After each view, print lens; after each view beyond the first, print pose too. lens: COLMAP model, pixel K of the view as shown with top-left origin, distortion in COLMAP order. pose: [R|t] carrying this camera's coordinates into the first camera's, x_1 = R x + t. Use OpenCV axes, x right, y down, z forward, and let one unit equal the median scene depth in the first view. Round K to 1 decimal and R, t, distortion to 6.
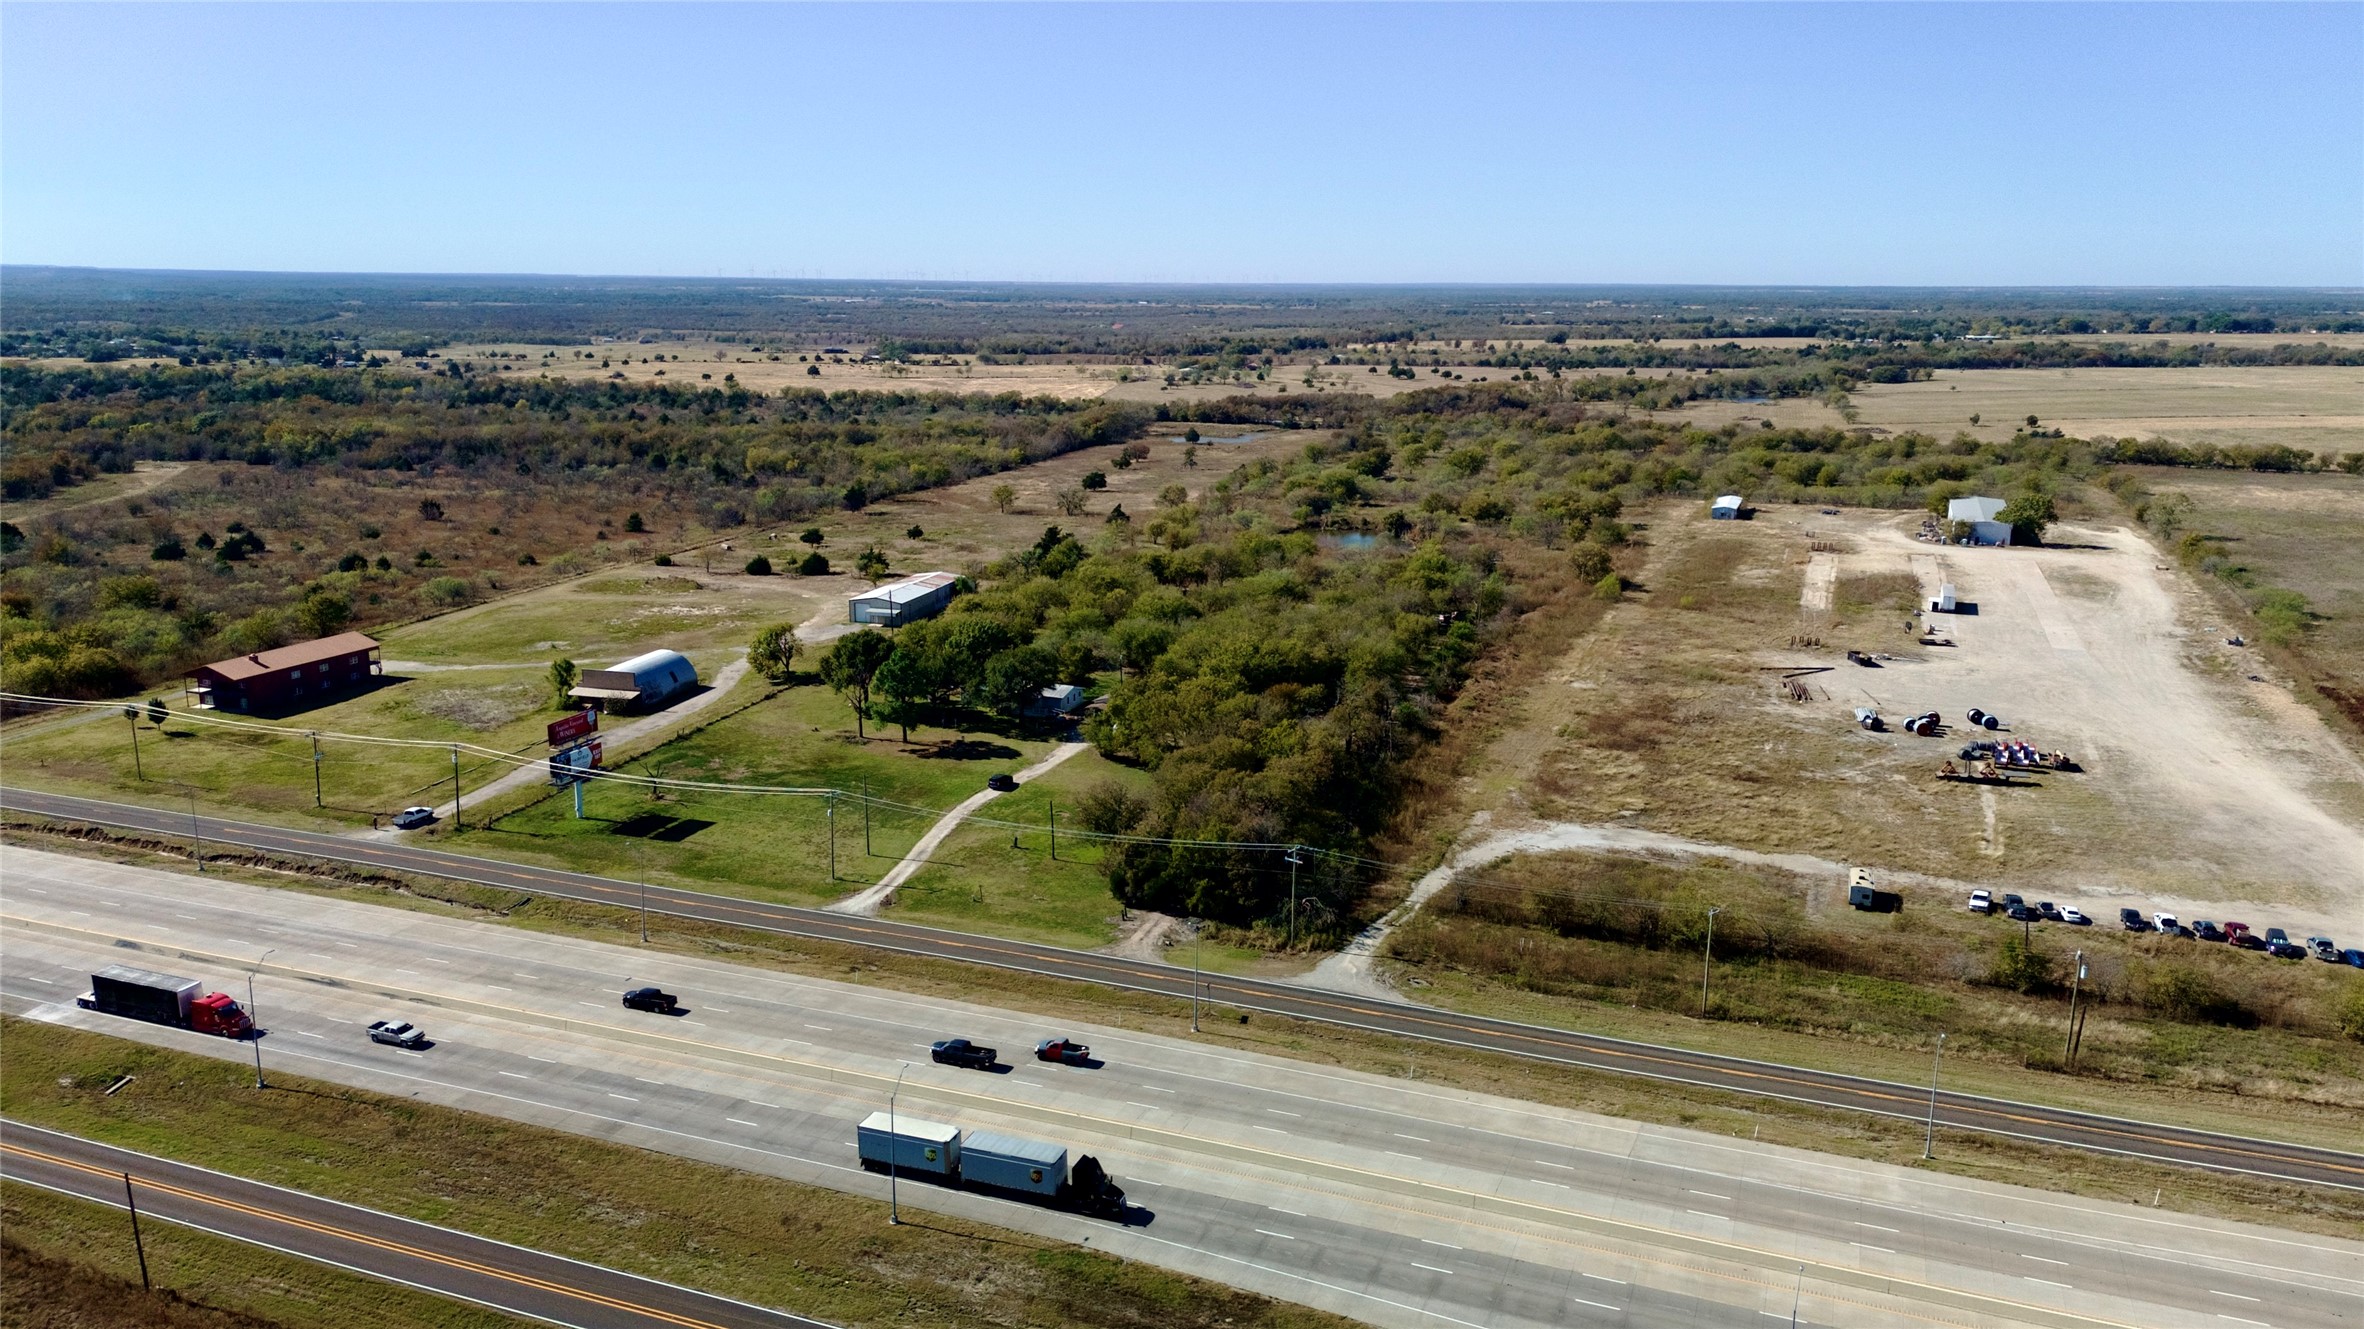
lens RADIAL K [[1725.1, 0, 1175.0], [0, 1725.1, 665.7], [0, 0, 1]] dist [0.086992, -0.086165]
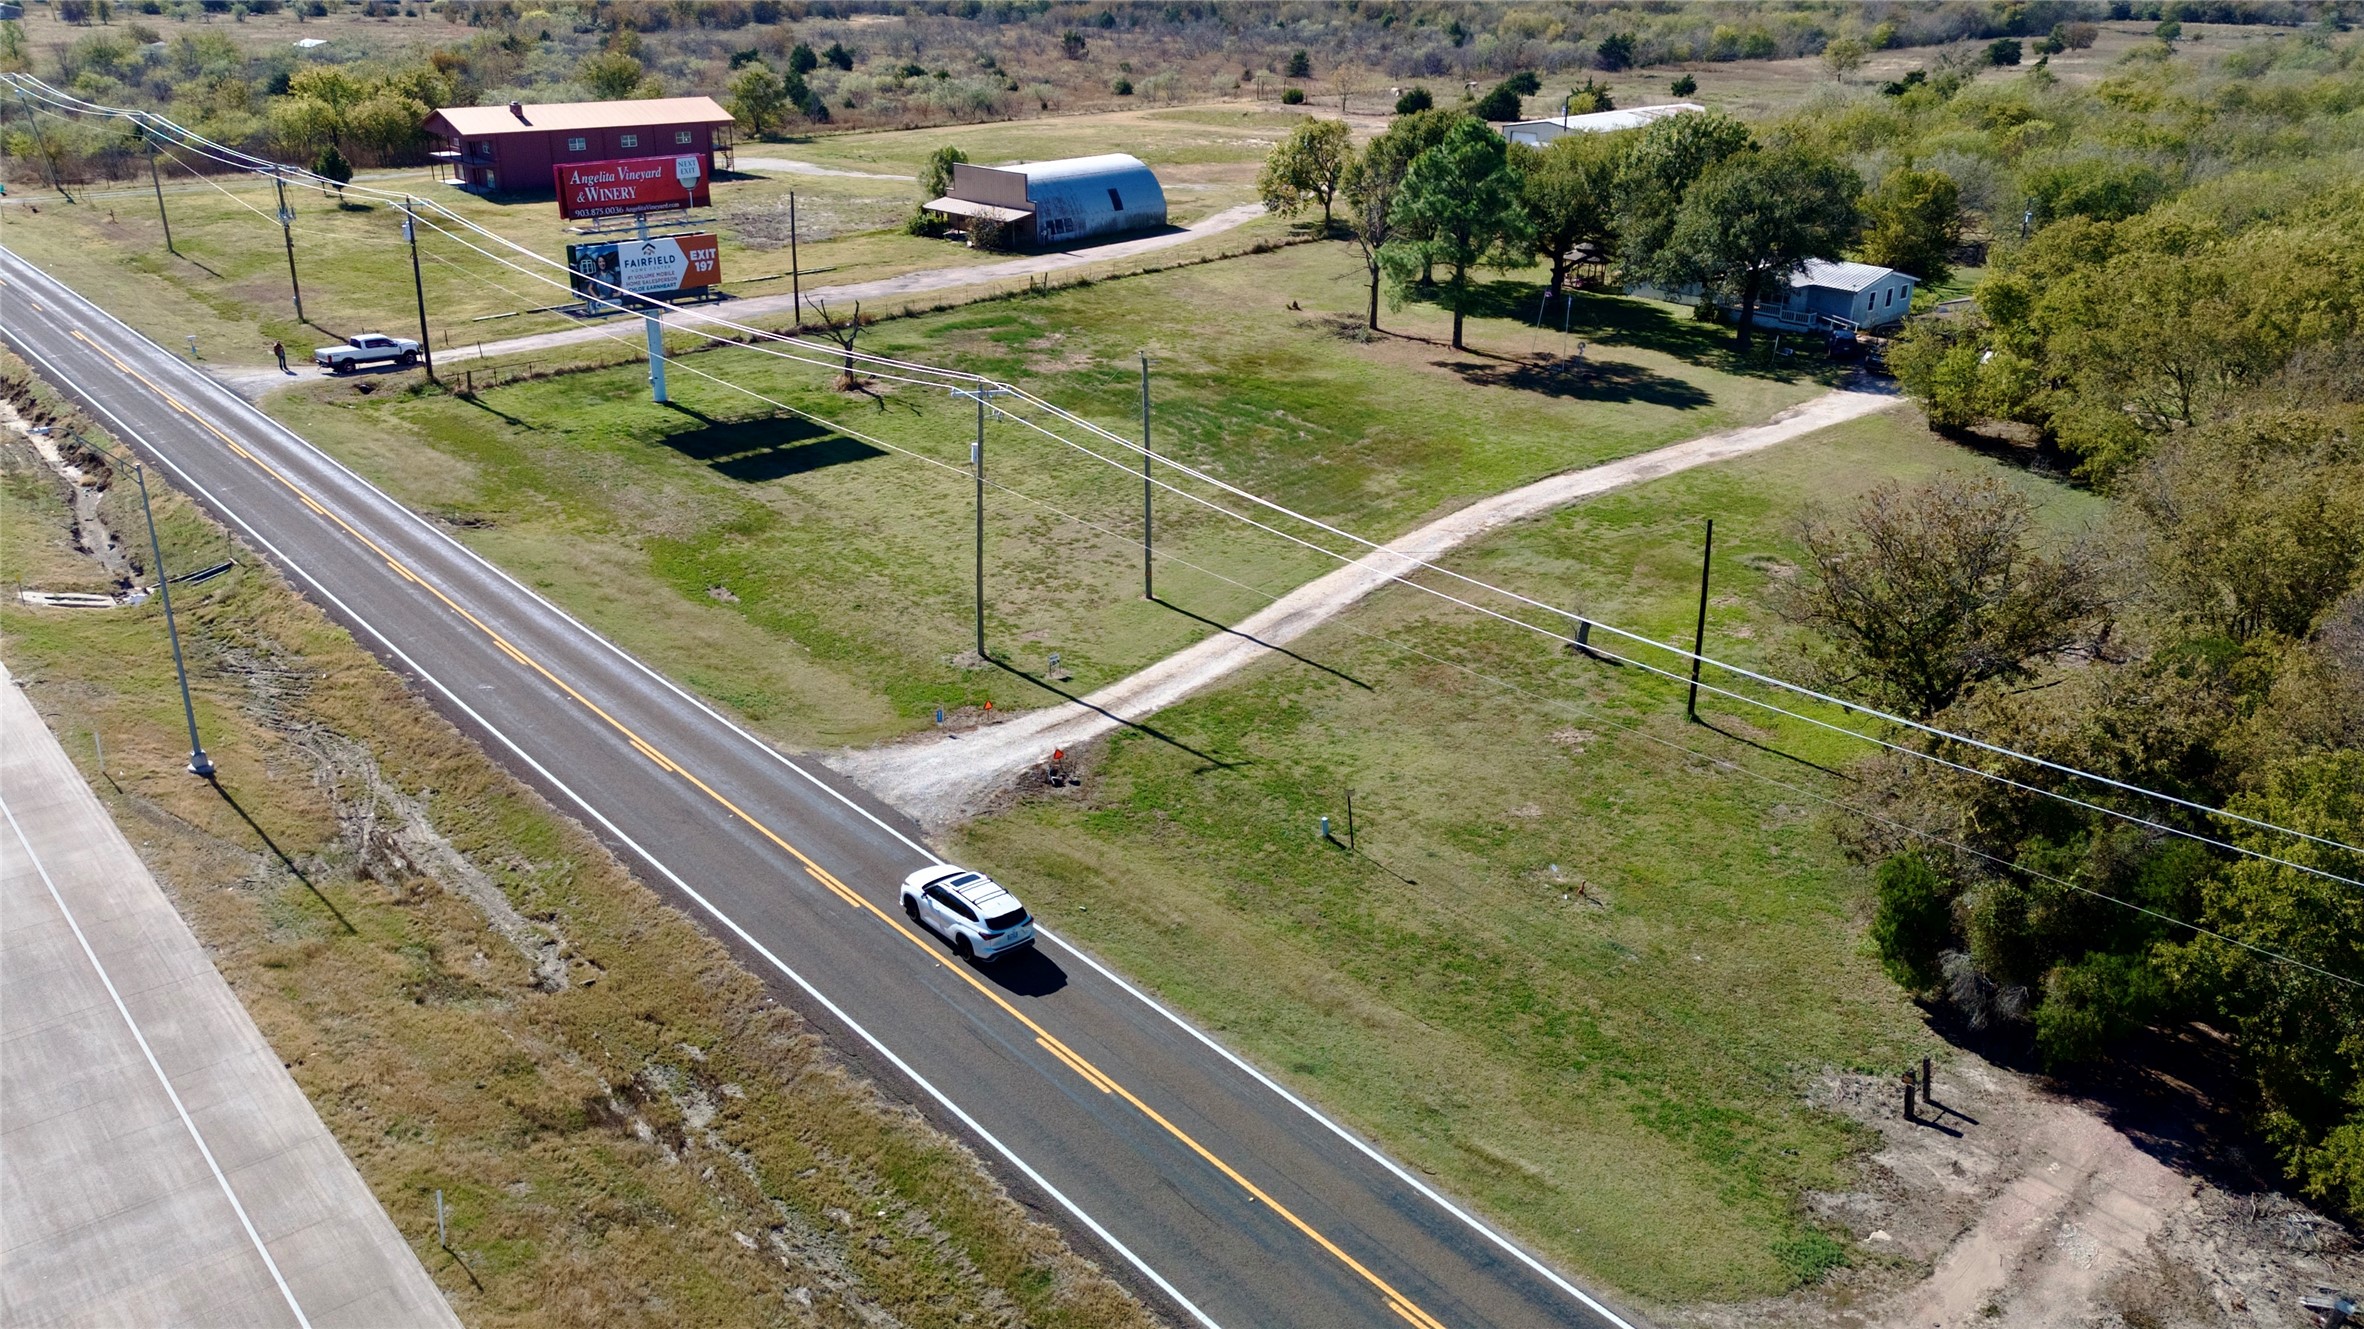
lens RADIAL K [[1729.6, 0, 1173.9], [0, 1729.6, 676.8], [0, 0, 1]] dist [0.063332, -0.042785]
pose [[0.893457, 0.185718, -0.408954, -0.027688], [-0.108911, 0.972917, 0.203888, 0.051239], [0.435745, -0.137625, 0.889486, 0.660568]]
